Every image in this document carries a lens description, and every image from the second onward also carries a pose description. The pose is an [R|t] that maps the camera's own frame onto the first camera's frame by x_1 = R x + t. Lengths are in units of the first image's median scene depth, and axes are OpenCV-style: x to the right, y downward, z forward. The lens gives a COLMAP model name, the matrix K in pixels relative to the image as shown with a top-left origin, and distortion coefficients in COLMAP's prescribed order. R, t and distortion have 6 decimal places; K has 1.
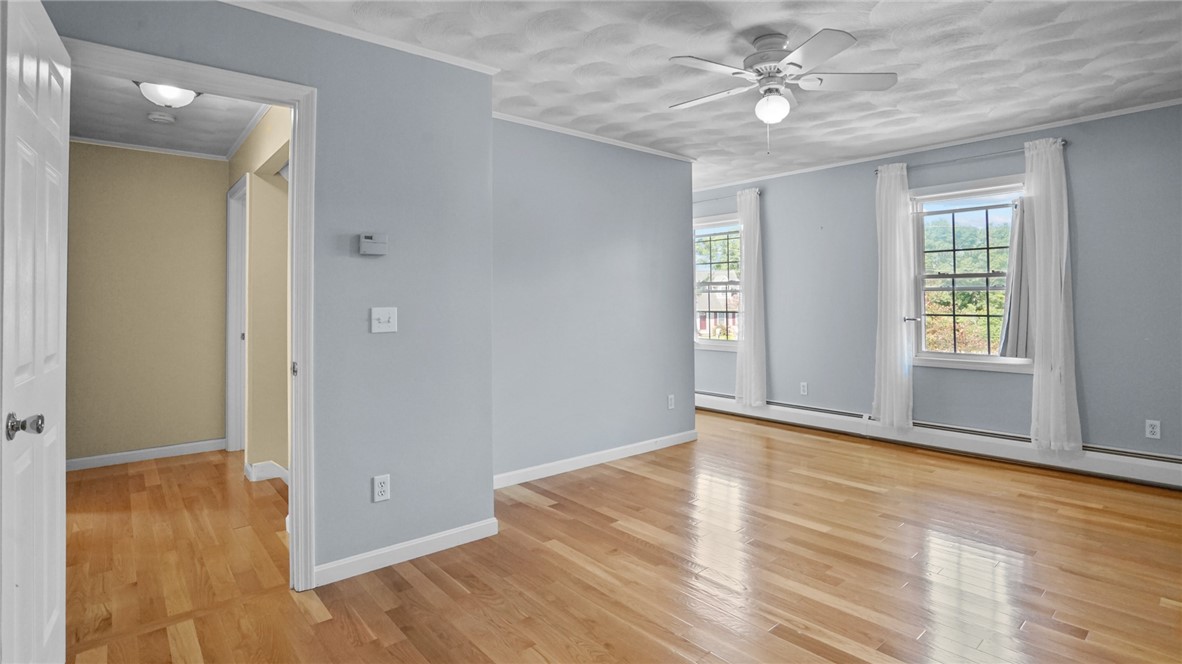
lens RADIAL K [[574.7, 0, 565.9], [0, 574.7, 294.6], [0, 0, 1]] dist [-0.047607, 0.000599]
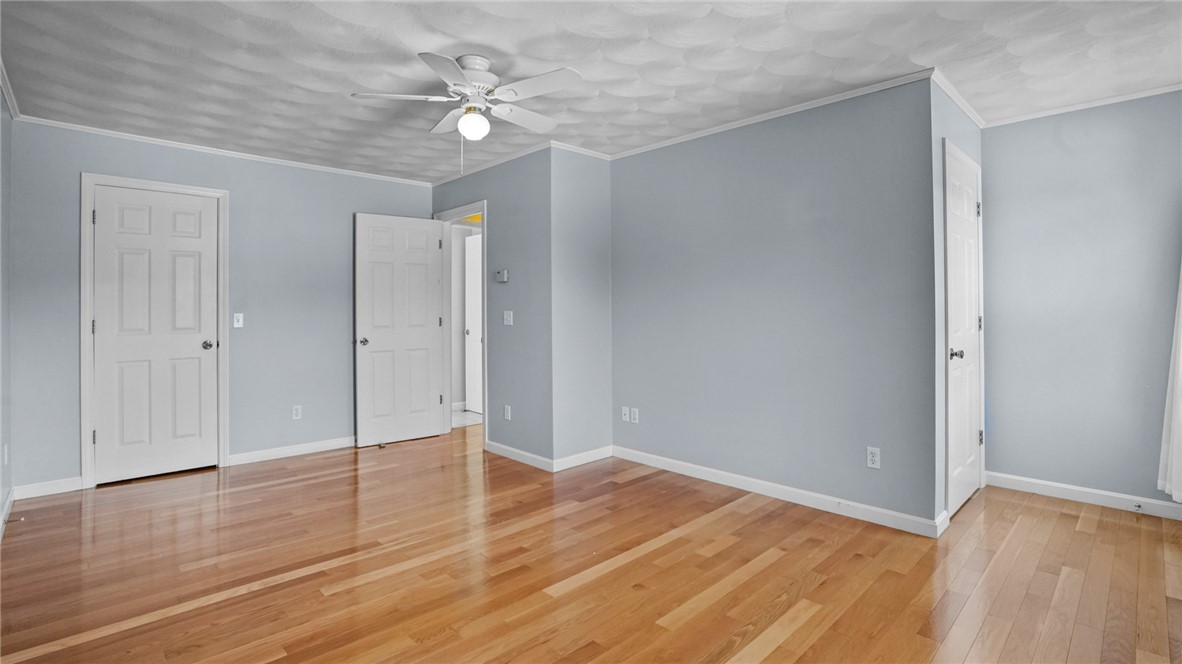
lens RADIAL K [[541.9, 0, 596.9], [0, 541.9, 304.9], [0, 0, 1]] dist [0.000914, 0.000128]
pose [[0.095775, -0.001591, -0.995402, 0.958090], [0.020478, 0.999790, 0.000372, 0.005401], [0.995192, -0.020419, 0.095788, 0.774059]]
